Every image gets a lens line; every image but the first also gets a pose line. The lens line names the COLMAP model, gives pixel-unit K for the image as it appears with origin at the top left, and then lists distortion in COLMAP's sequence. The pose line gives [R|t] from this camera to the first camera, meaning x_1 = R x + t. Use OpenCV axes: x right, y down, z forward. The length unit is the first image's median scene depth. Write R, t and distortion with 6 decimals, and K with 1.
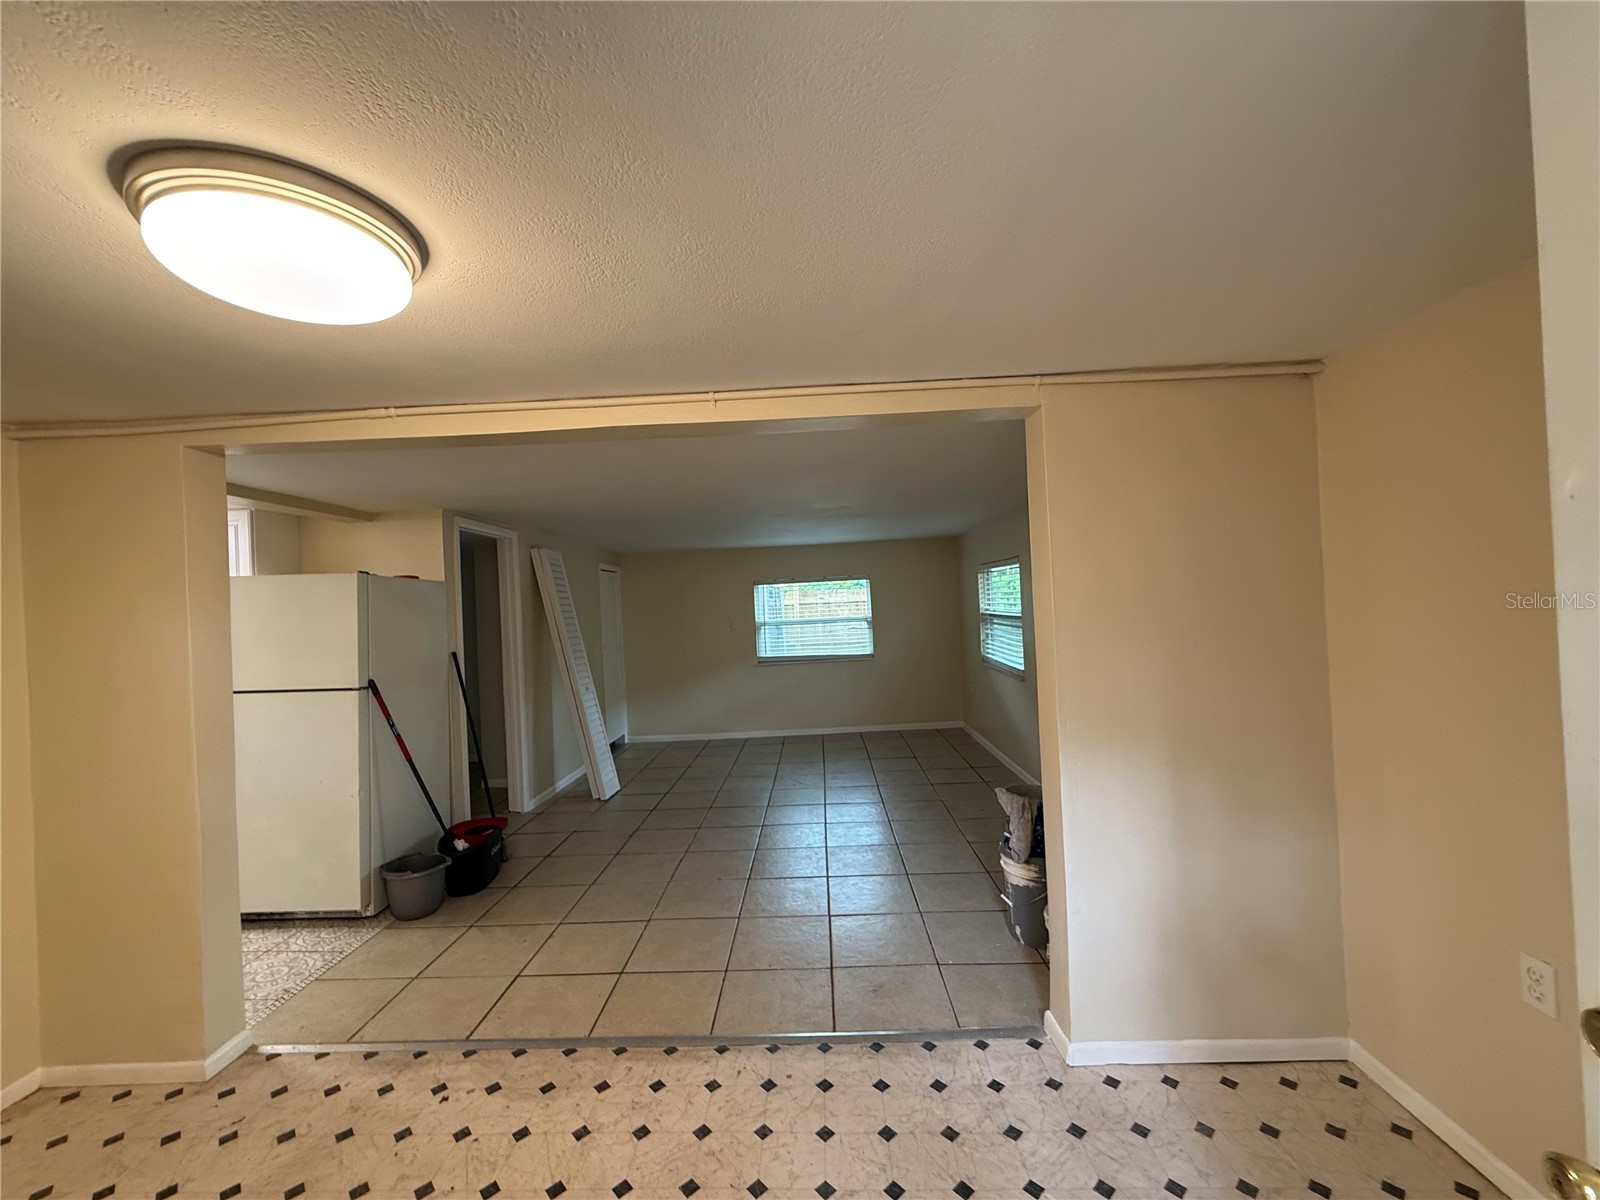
lens RADIAL K [[645.4, 0, 798.4], [0, 645.4, 597.5], [0, 0, 1]] dist [-0.000408, -0.000050]
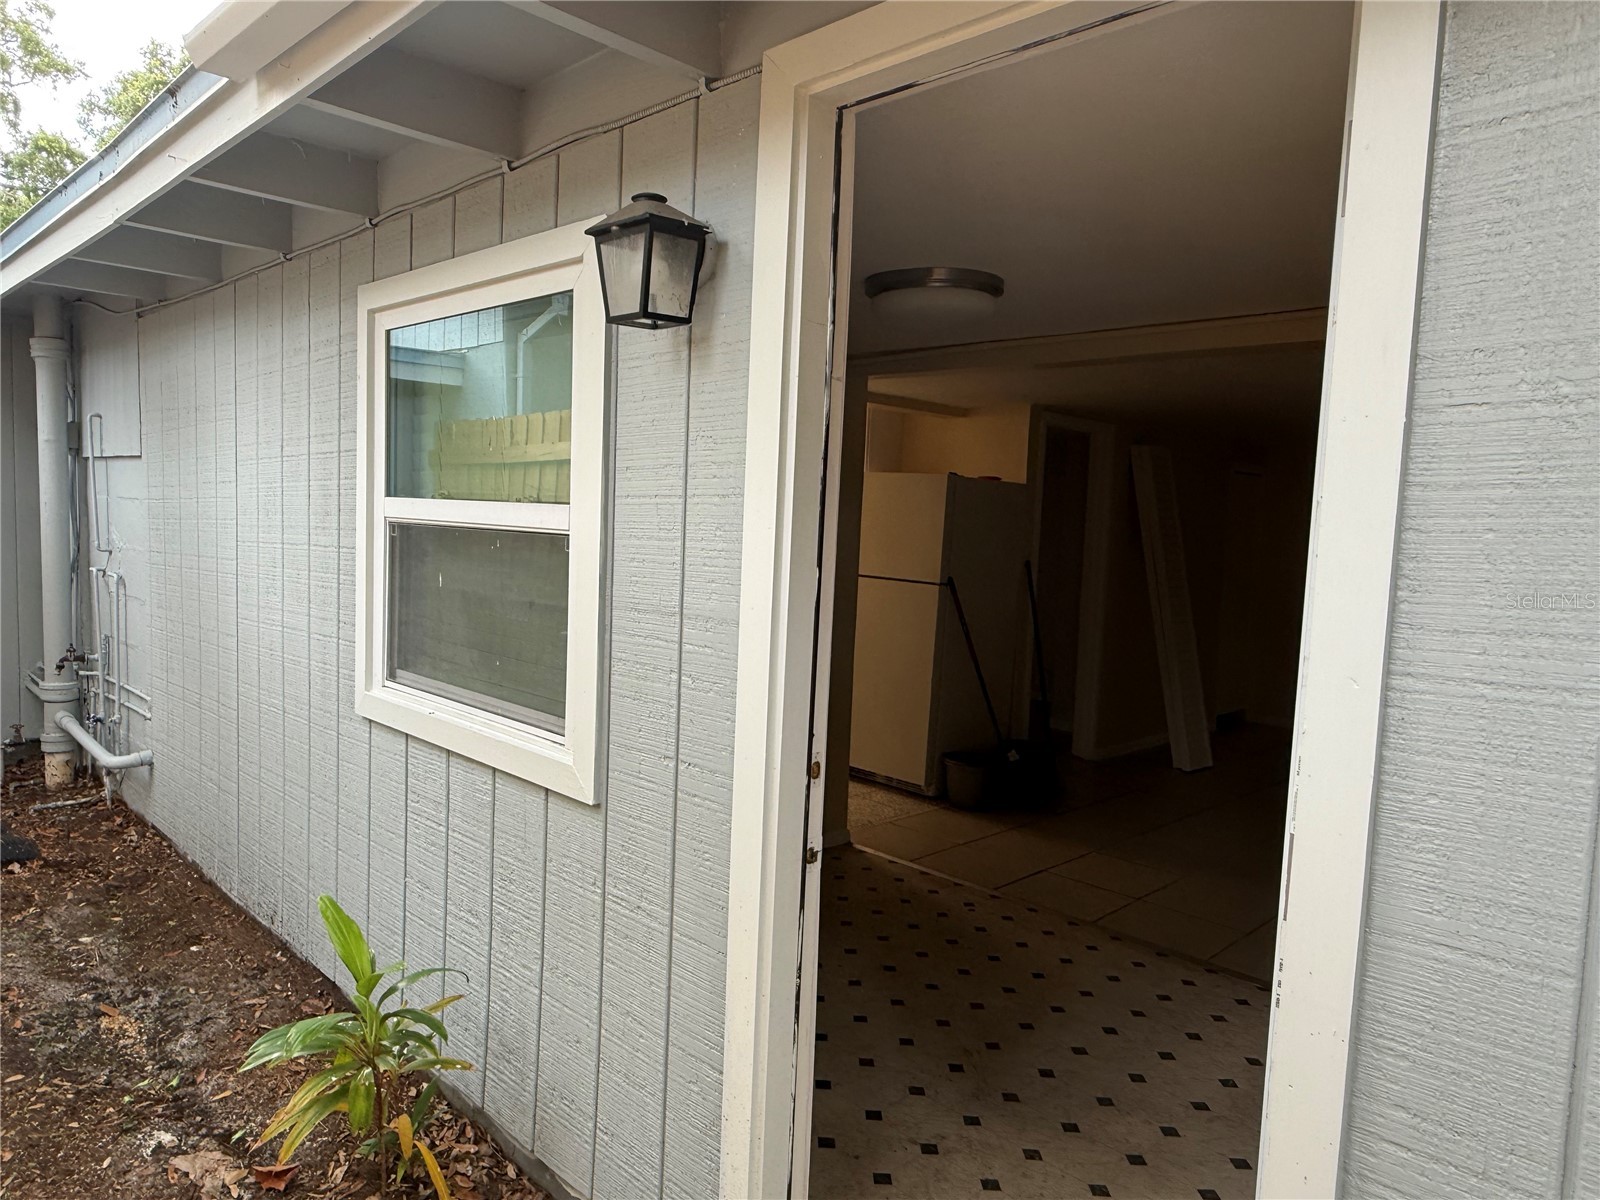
lens RADIAL K [[1065.0, 0, 740.8], [0, 1065.0, 600.4], [0, 0, 1]] dist [-0.000553, -0.000474]
pose [[0.705572, 0.127893, -0.697002, 0.247458], [-0.060785, 0.990877, 0.120284, -0.018138], [0.706027, -0.042502, 0.706909, -0.372634]]
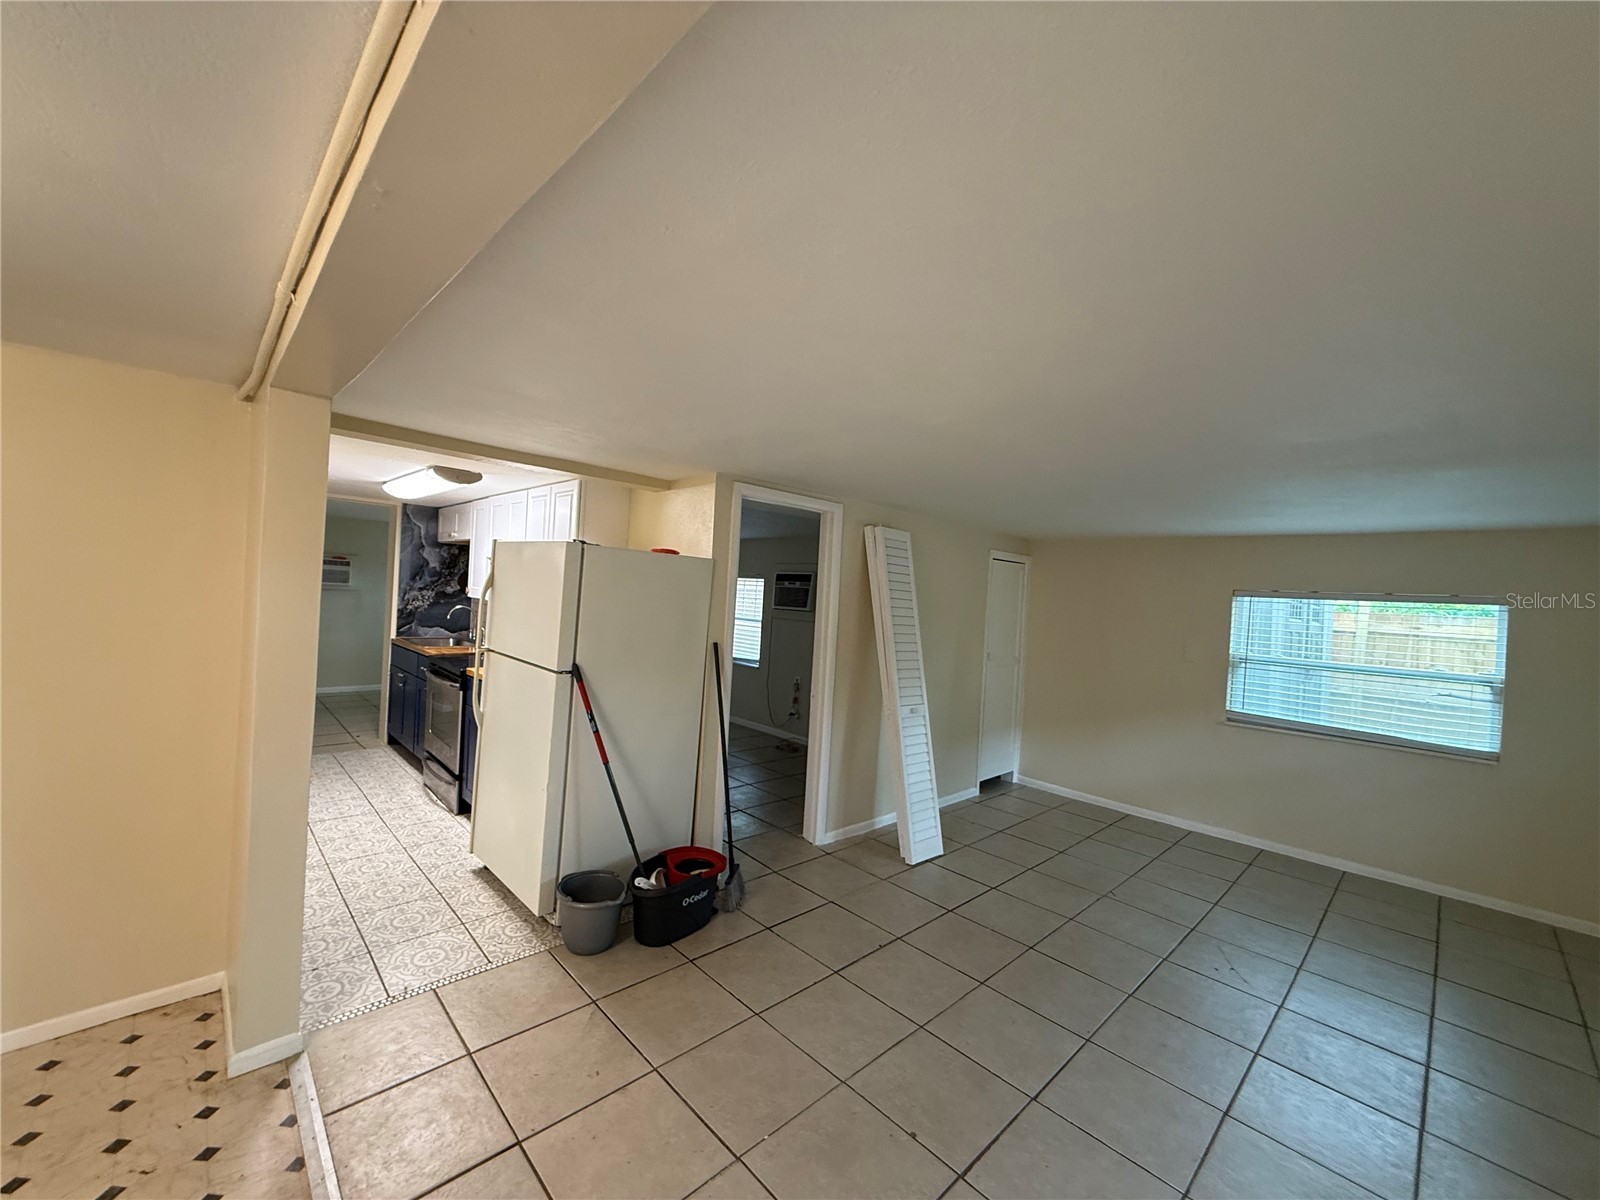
lens RADIAL K [[637.9, 0, 797.0], [0, 637.9, 599.0], [0, 0, 1]] dist [0.001361, 0.000211]
pose [[0.707307, 0.092342, -0.700849, 0.122963], [-0.081329, 0.995478, 0.049083, -0.022528], [0.702212, 0.022282, 0.711619, 0.478007]]
